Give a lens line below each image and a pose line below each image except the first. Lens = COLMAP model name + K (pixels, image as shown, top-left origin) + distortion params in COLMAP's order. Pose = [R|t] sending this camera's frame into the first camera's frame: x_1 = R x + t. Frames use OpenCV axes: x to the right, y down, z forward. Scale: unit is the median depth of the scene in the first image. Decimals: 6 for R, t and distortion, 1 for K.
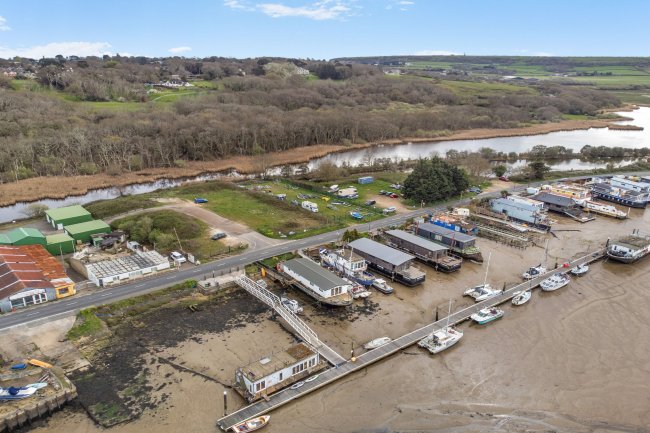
lens RADIAL K [[526.1, 0, 332.5], [0, 526.1, 230.8], [0, 0, 1]] dist [0.006098, 0.014288]
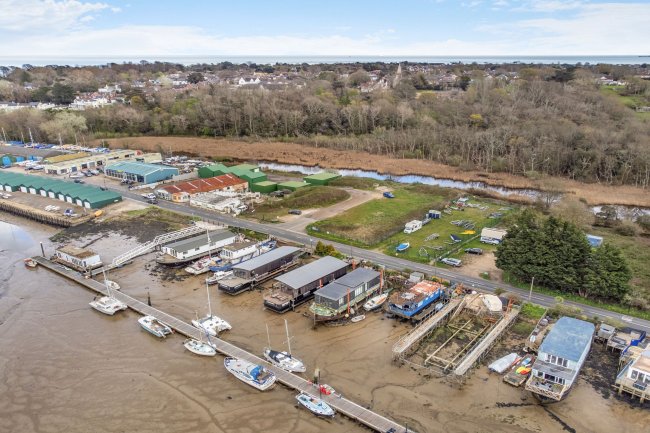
lens RADIAL K [[526.1, 0, 332.5], [0, 526.1, 230.8], [0, 0, 1]] dist [0.006098, 0.014288]
pose [[0.228213, 0.291807, -0.928853, 1.259868], [-0.303860, 0.927722, 0.216795, -0.320741], [0.924980, 0.232766, 0.300387, 1.010782]]
